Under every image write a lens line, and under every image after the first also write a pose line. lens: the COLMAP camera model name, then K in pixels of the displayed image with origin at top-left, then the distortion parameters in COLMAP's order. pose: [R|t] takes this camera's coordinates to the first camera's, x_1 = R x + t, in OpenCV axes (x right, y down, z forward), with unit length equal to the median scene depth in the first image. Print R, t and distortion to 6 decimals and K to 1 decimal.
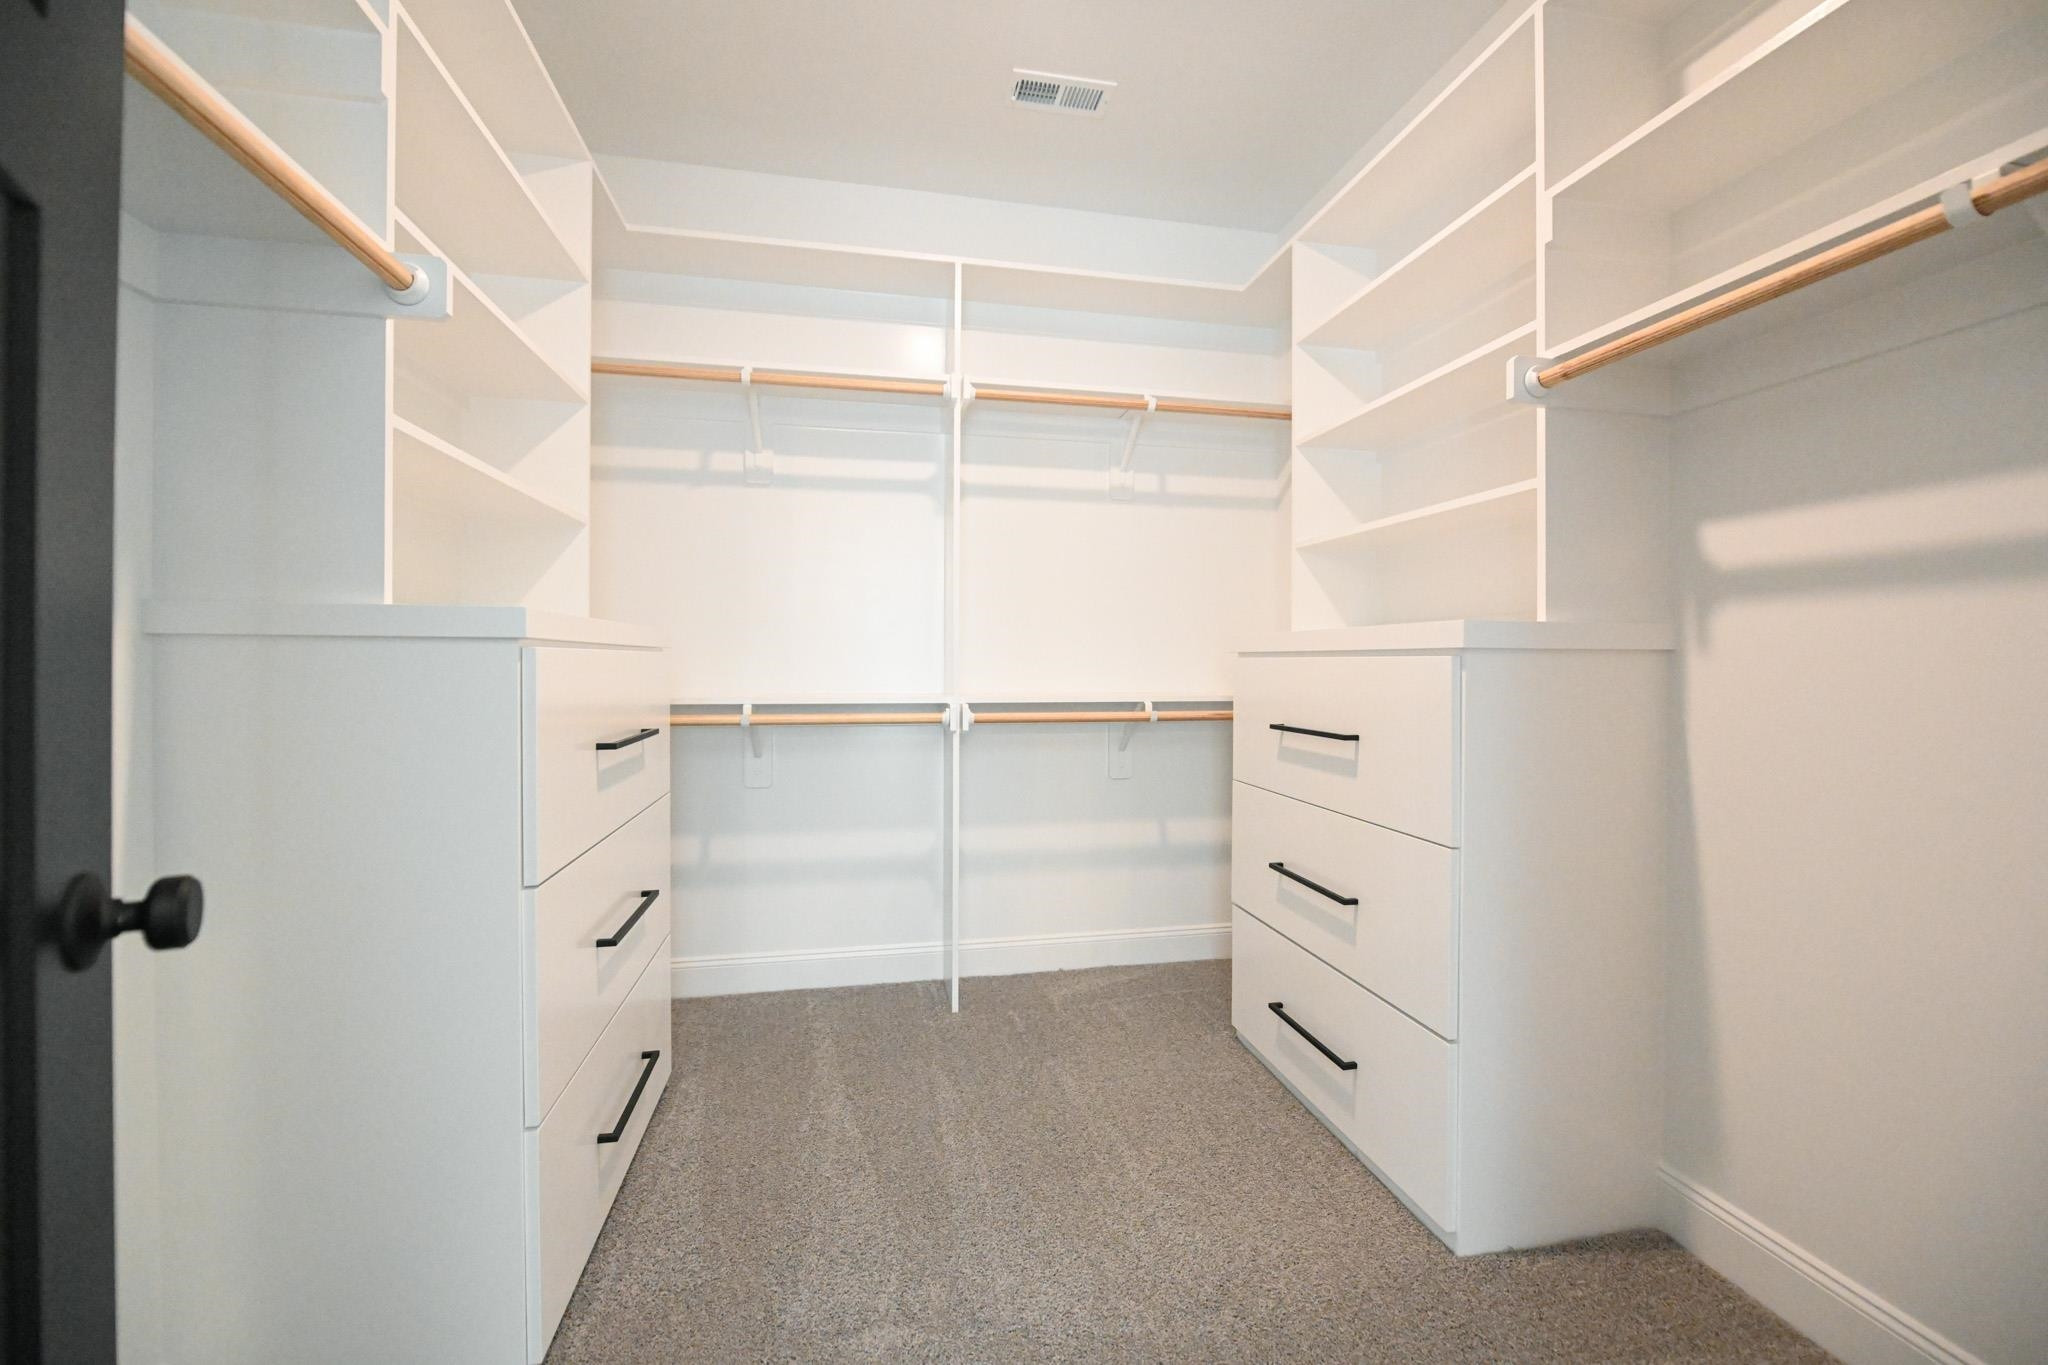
lens RADIAL K [[808.9, 0, 1022.7], [0, 808.9, 665.7], [0, 0, 1]] dist [-0.009692, -0.000210]
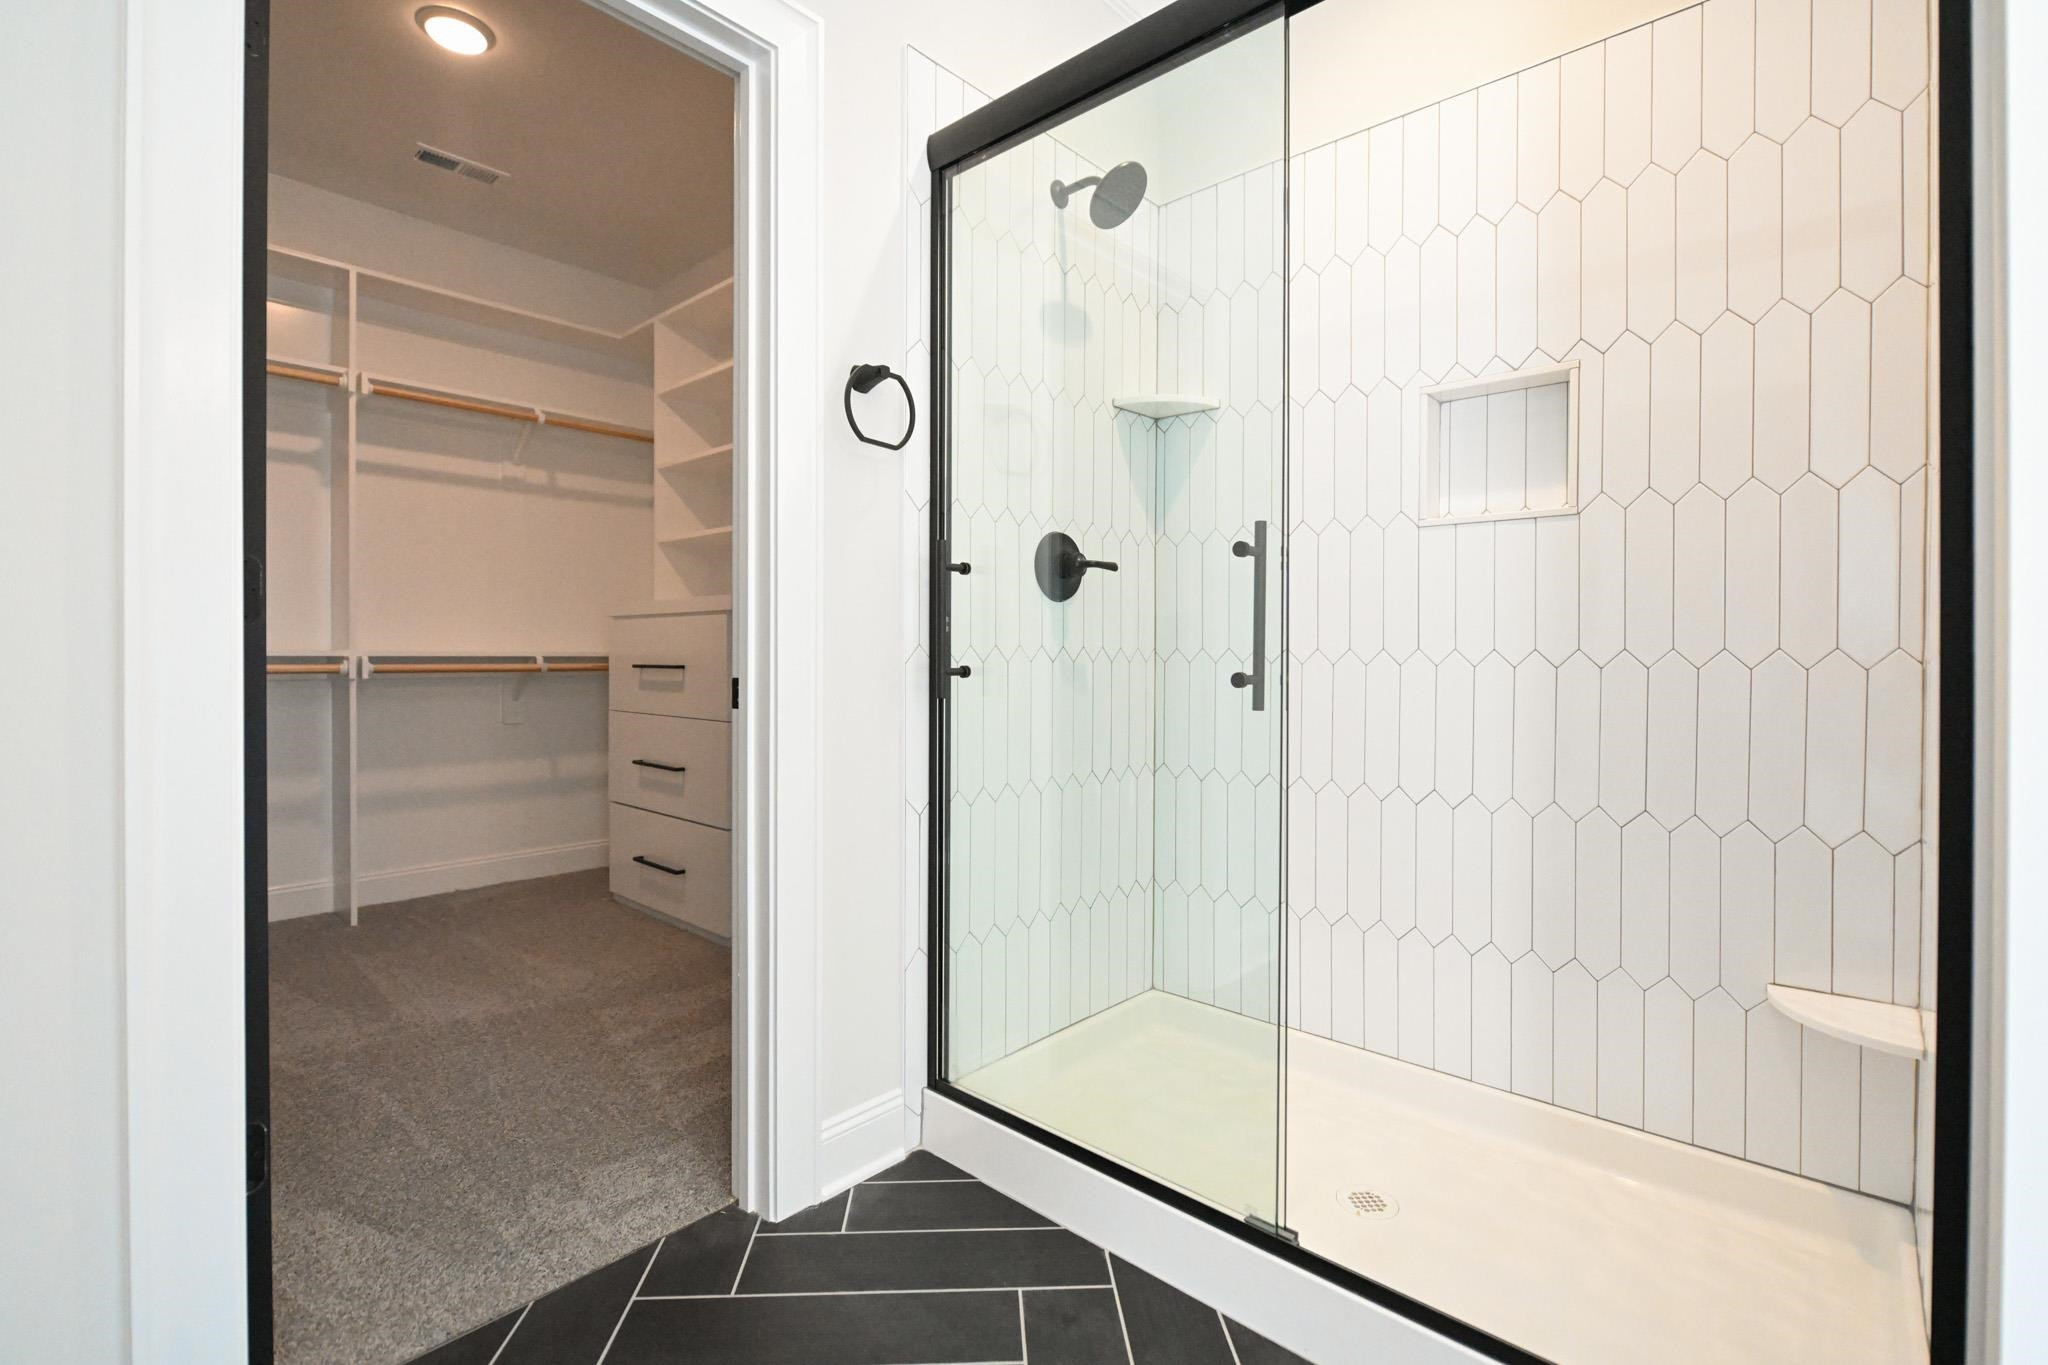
lens RADIAL K [[943.8, 0, 1024.0], [0, 943.8, 682.5], [0, 0, 1]] dist [-0.001333, 0.000179]
pose [[0.810571, -0.007592, 0.585592, -0.095013], [-0.001596, 0.999884, 0.015172, 0.062102], [-0.585639, -0.013233, 0.810464, -0.639617]]
